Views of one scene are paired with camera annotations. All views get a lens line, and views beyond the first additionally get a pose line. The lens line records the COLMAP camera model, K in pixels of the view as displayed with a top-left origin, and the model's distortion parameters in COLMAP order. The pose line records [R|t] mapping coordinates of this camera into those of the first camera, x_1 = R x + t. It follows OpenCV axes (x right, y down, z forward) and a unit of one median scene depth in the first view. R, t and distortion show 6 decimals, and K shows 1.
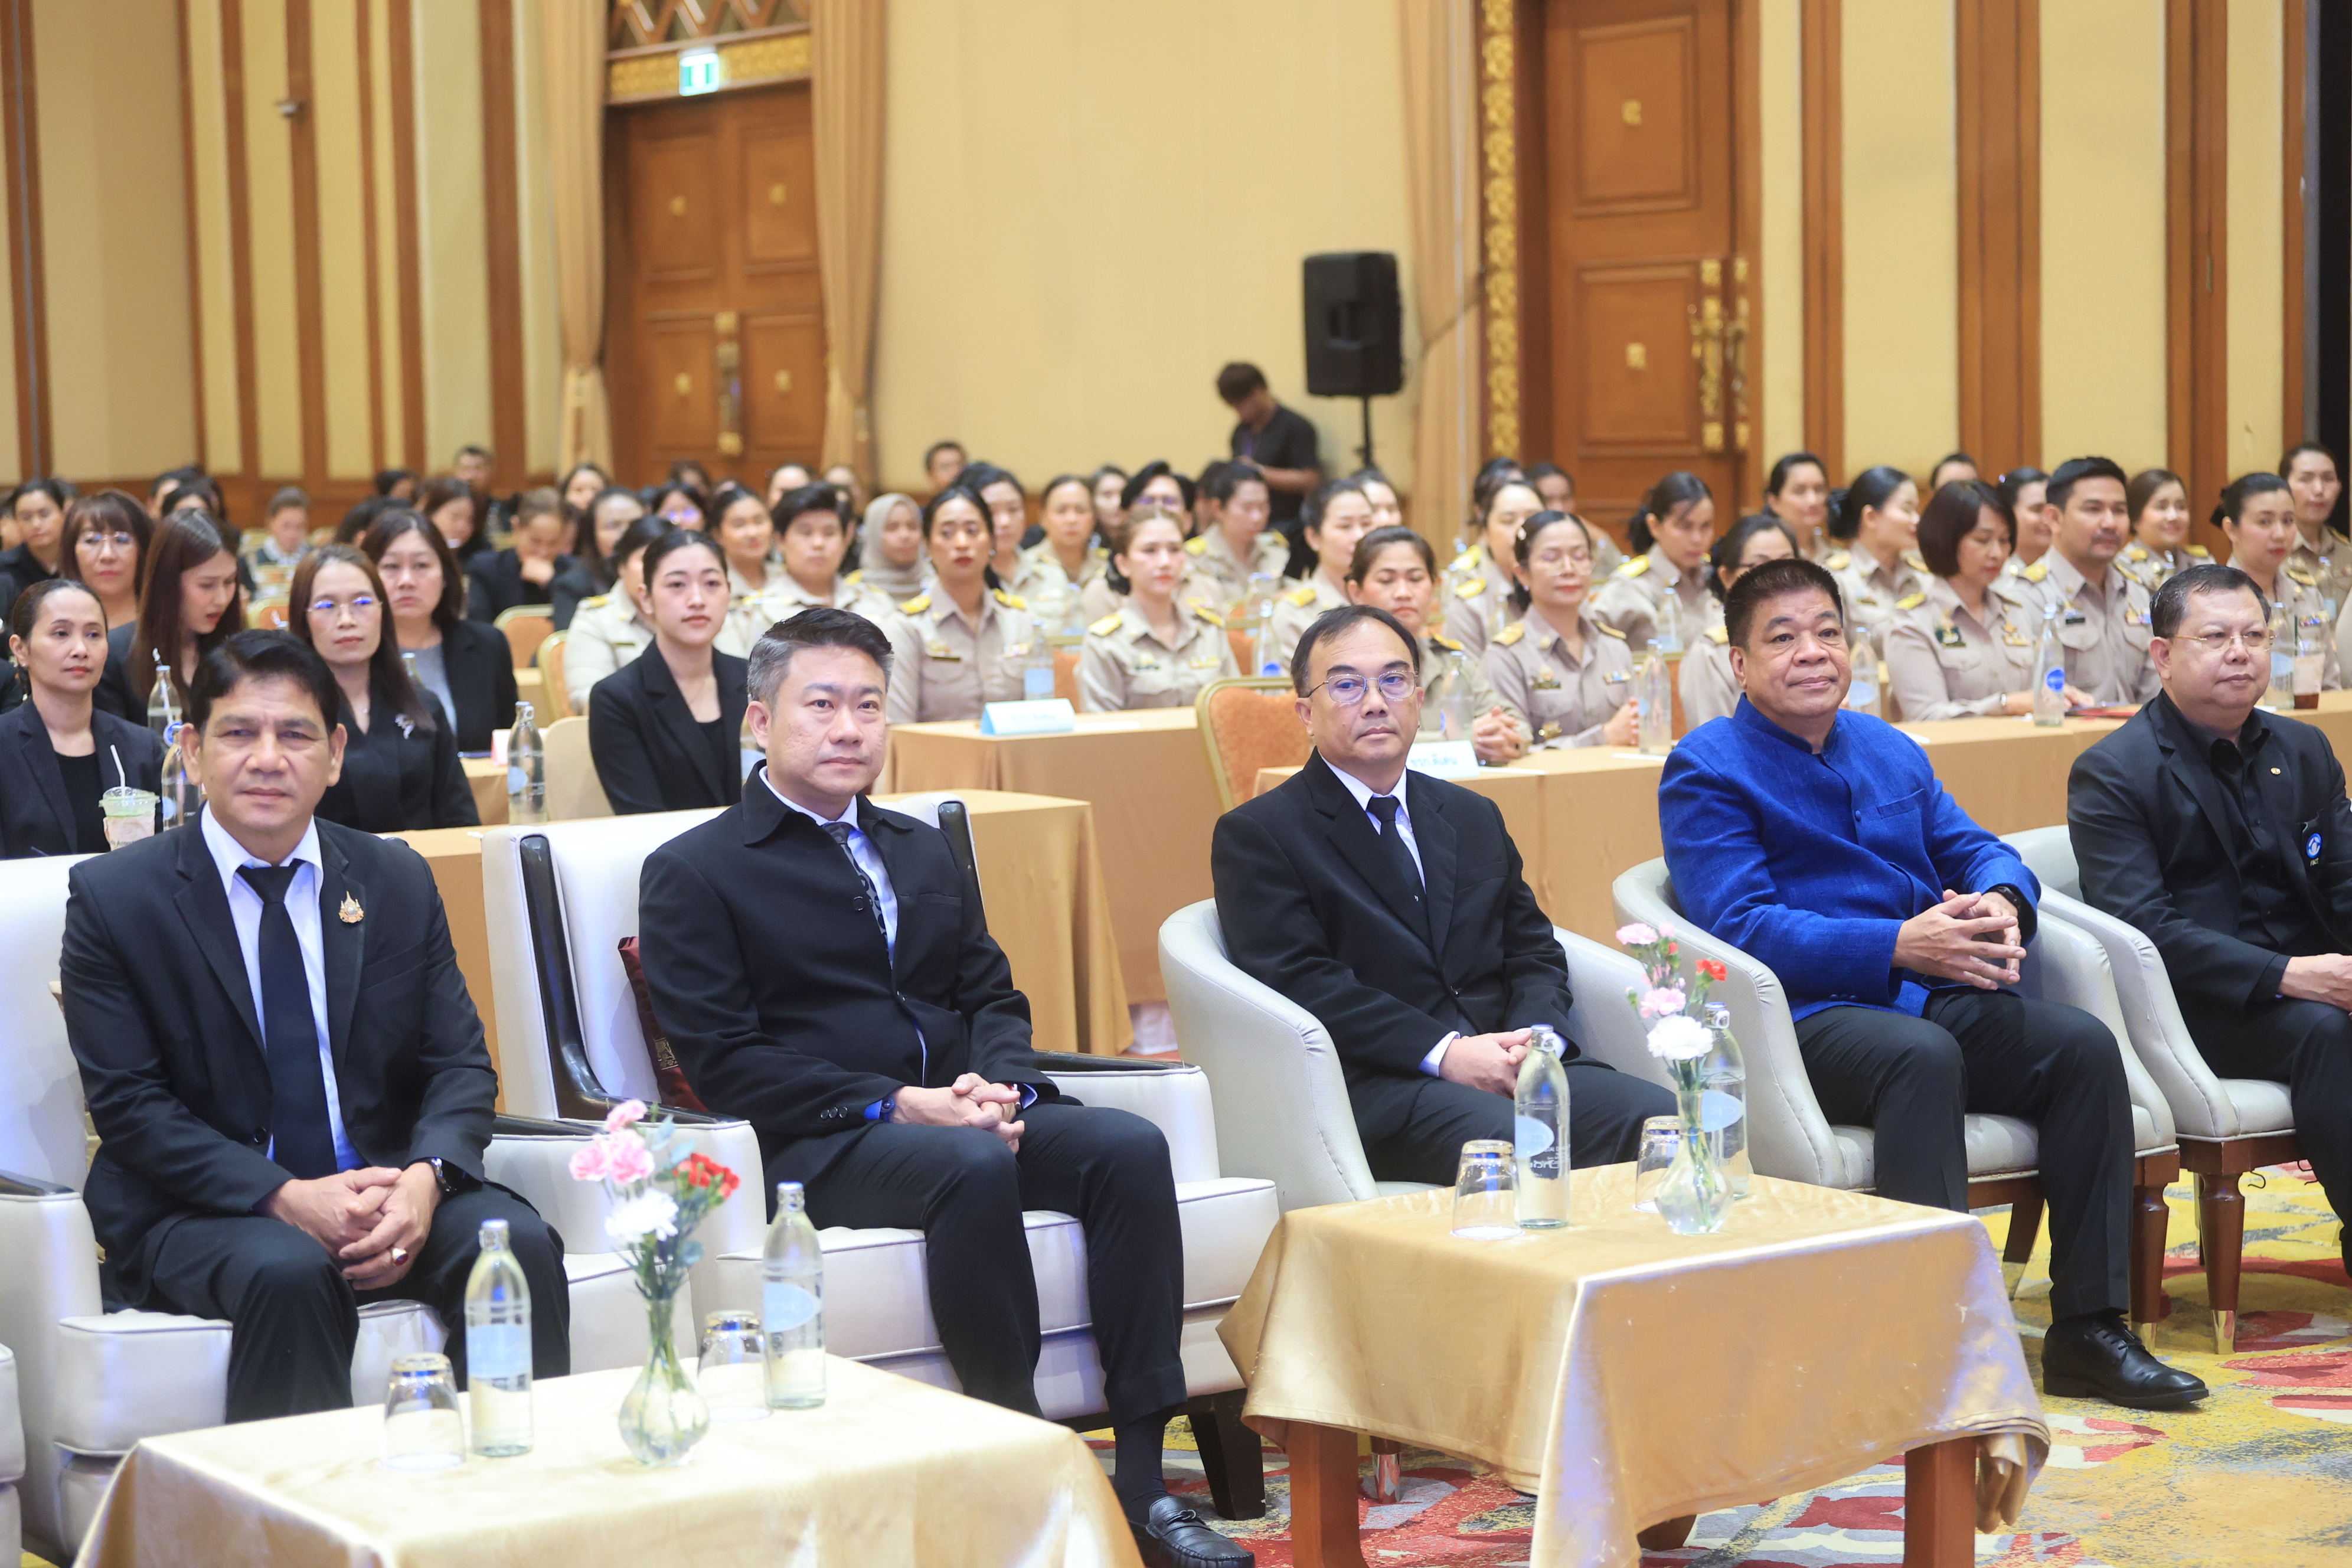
lens RADIAL K [[4785.9, 0, 1179.7], [0, 4785.9, 794.0], [0, 0, 1]] dist [0.060127, -0.245279]
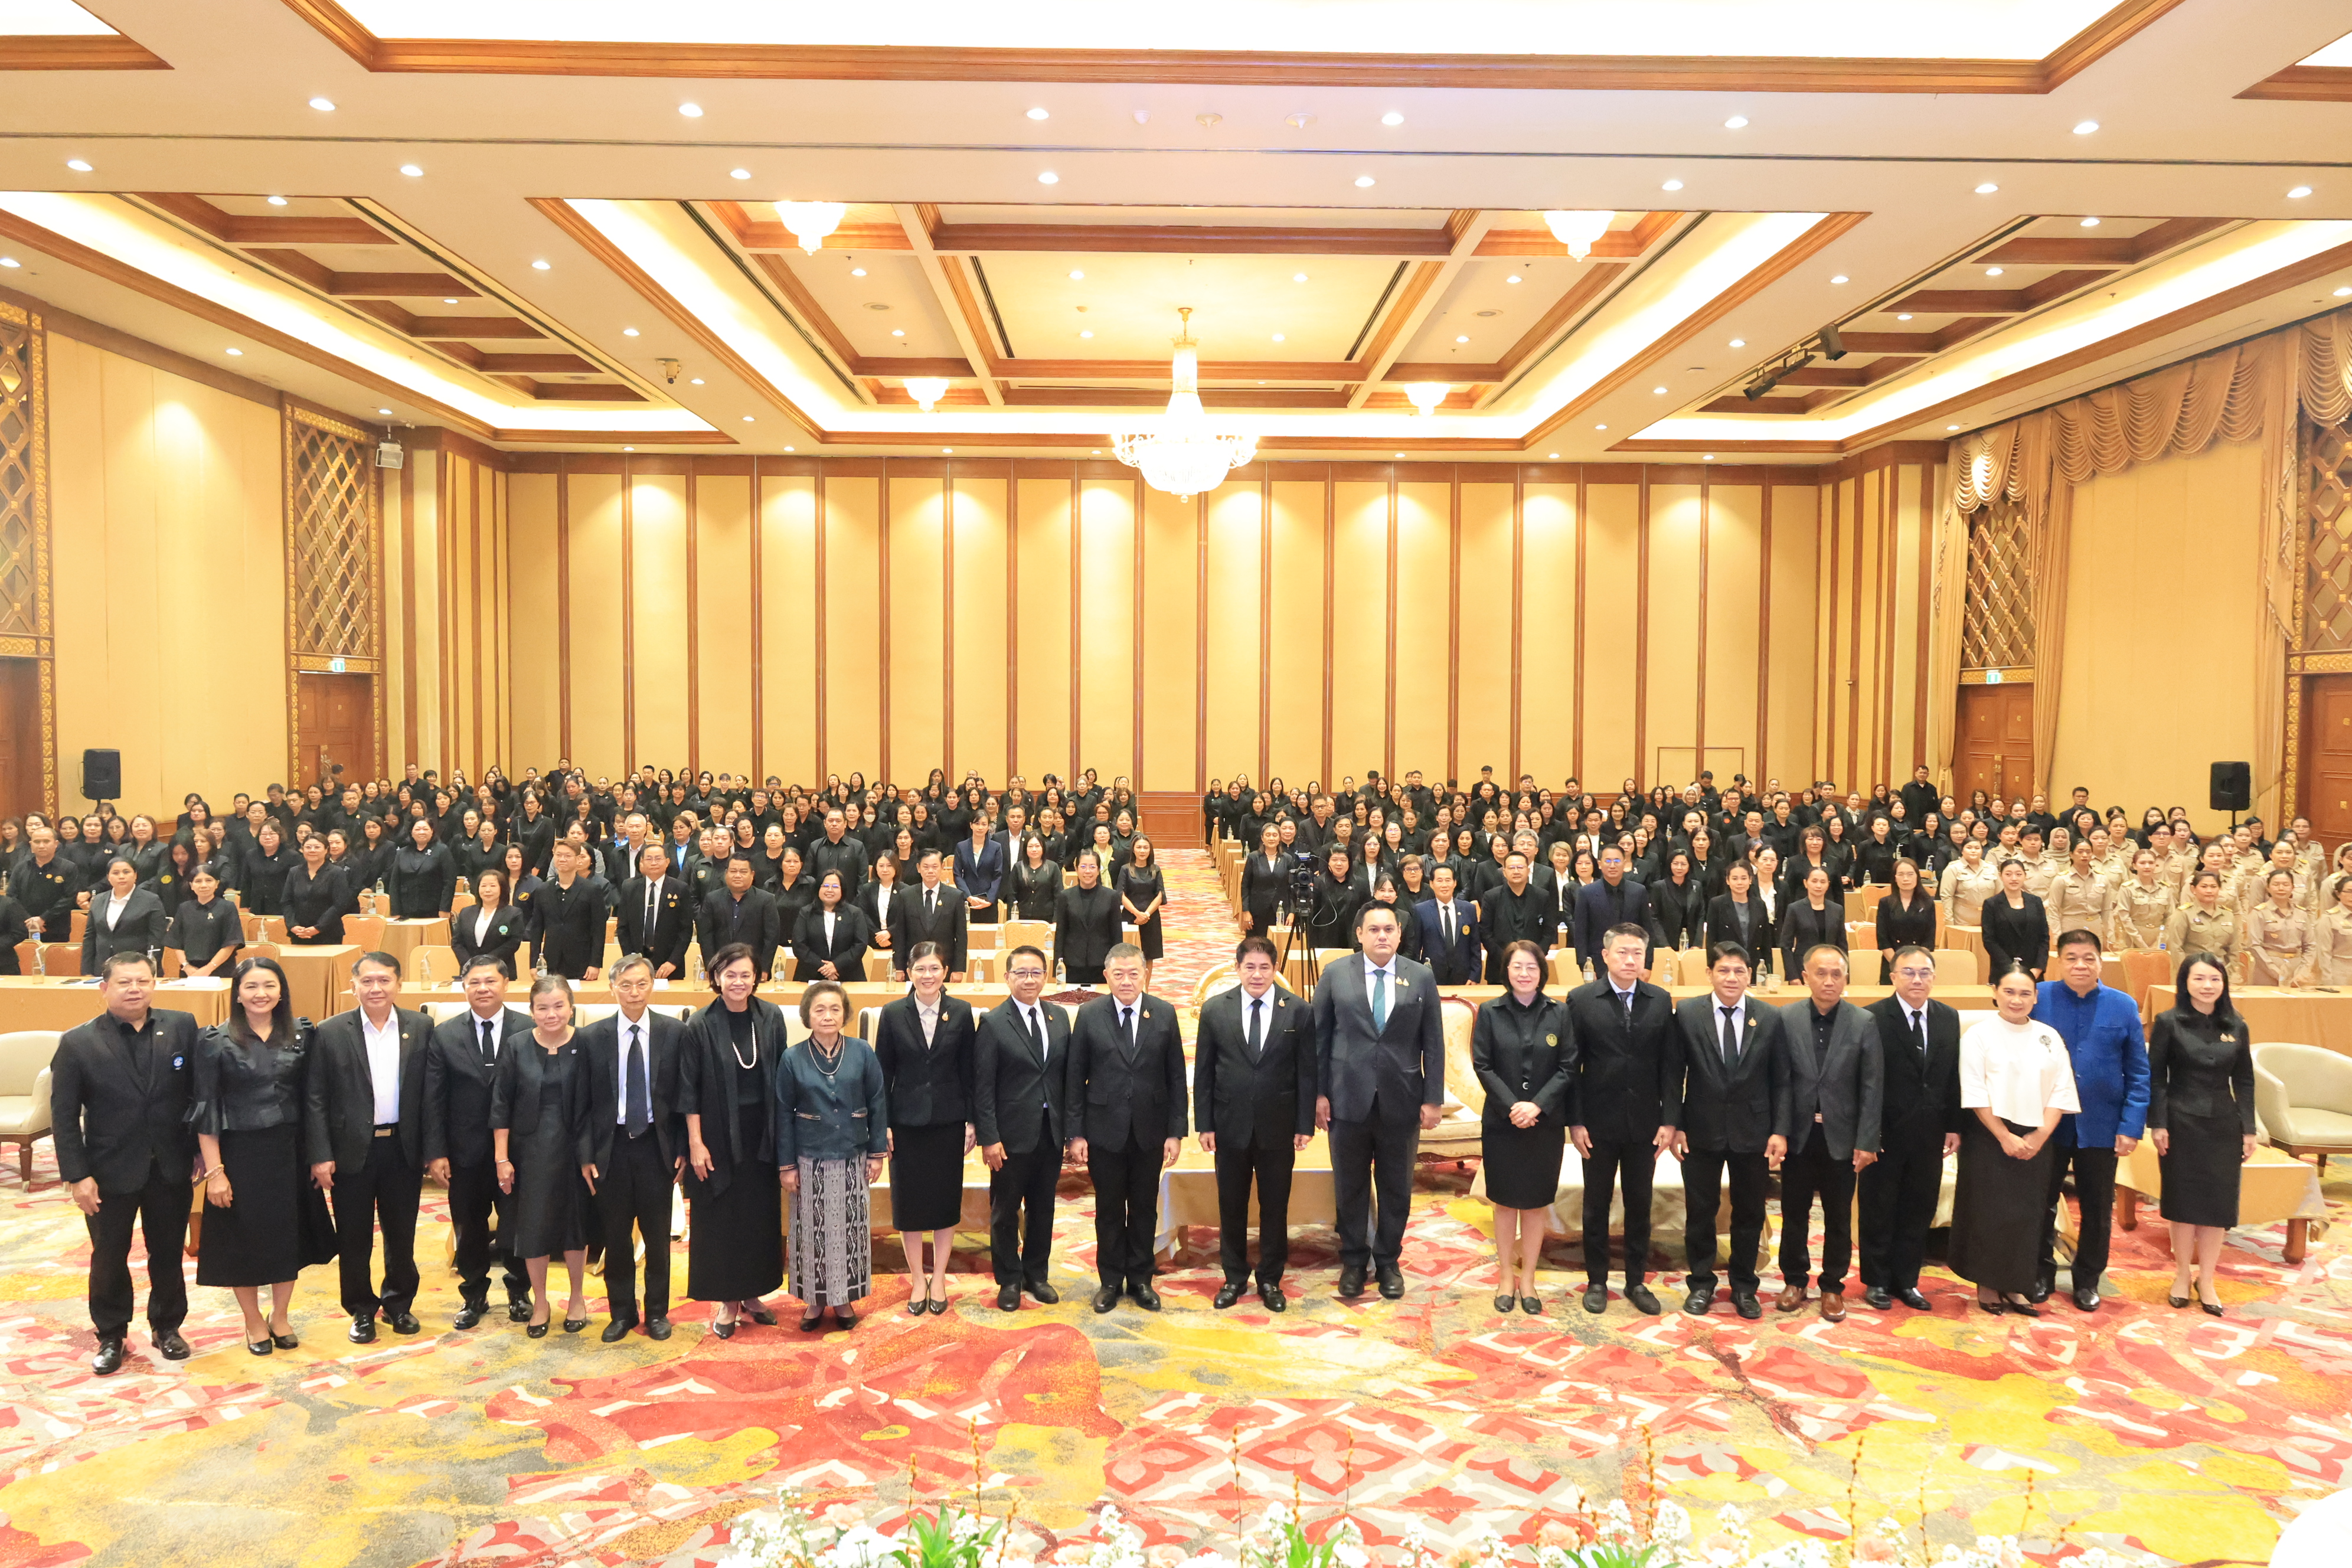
lens RADIAL K [[1595.6, 0, 1176.0], [0, 1595.6, 784.0], [0, 0, 1]] dist [-0.006822, 0.005179]
pose [[0.839677, 0.051578, -0.540632, 0.021170], [-0.068597, 0.997580, -0.011368, -0.042921], [0.538737, 0.046631, 0.841182, -0.188036]]
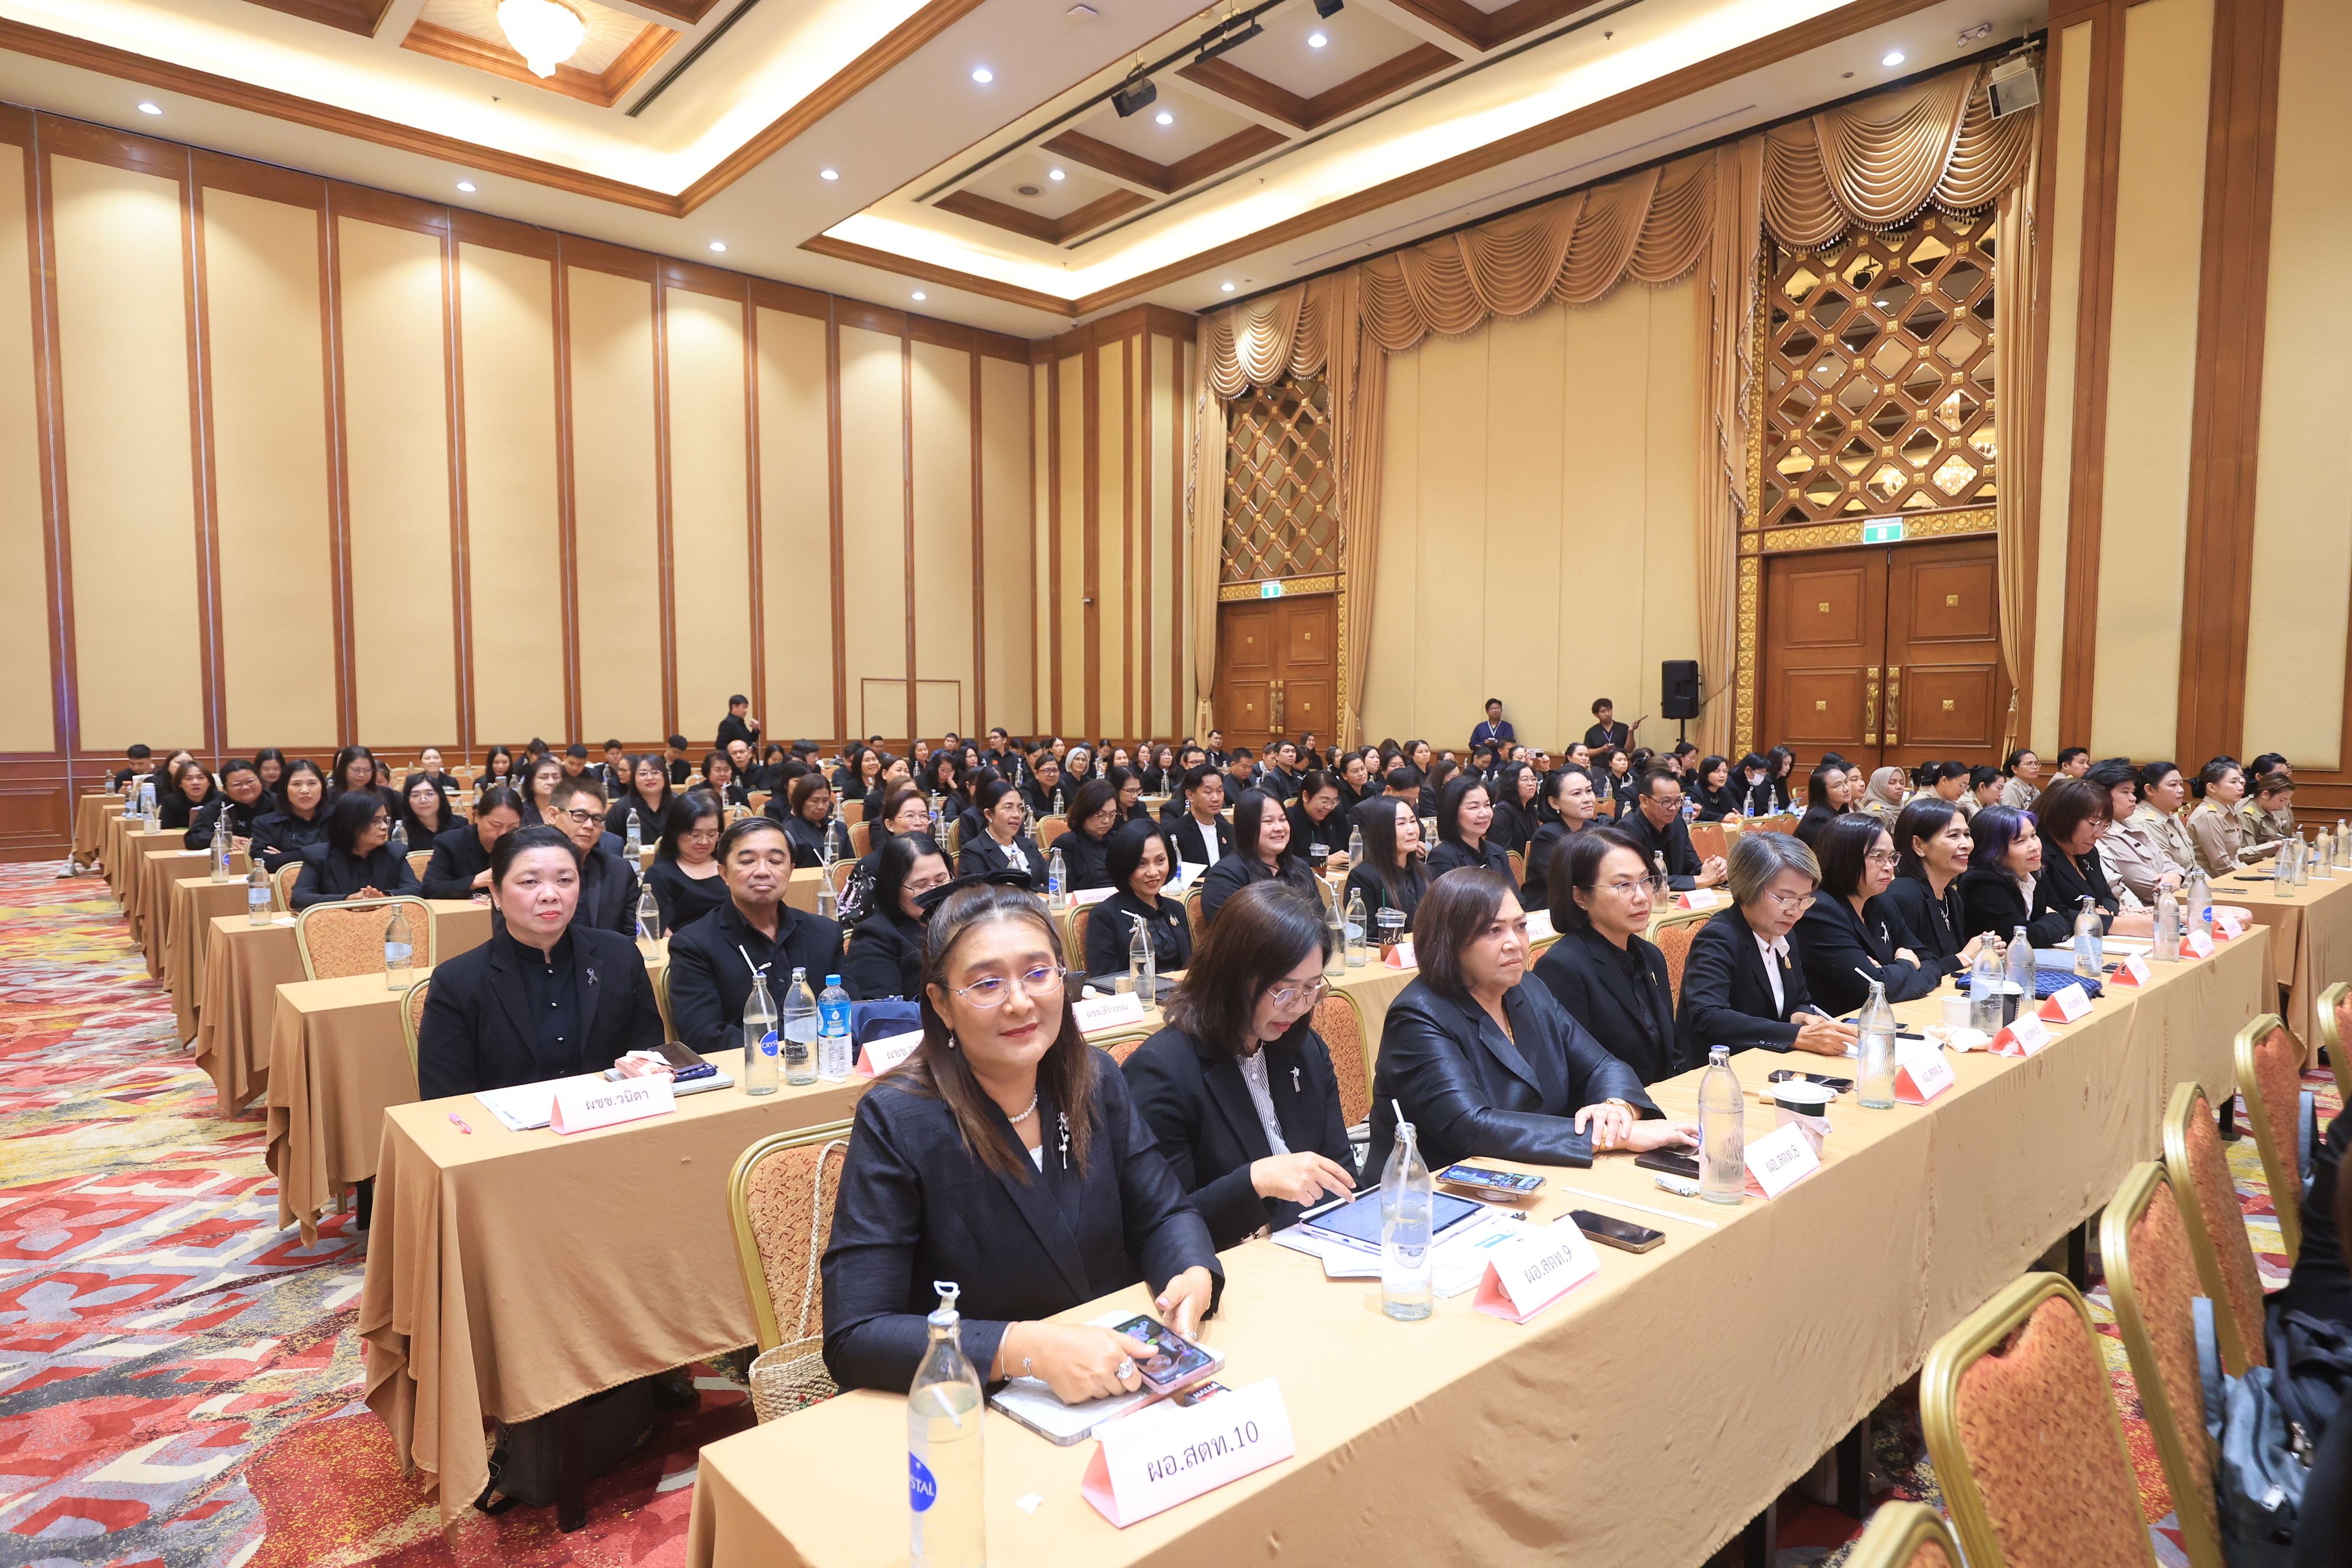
lens RADIAL K [[1312.7, 0, 1201.1], [0, 1312.7, 793.0], [0, 0, 1]] dist [-0.000562, 0.000310]
pose [[0.988856, 0.015967, 0.148015, -0.311303], [-0.012527, 0.999630, -0.024142, -0.024780], [-0.148346, 0.022019, 0.988690, 0.364016]]
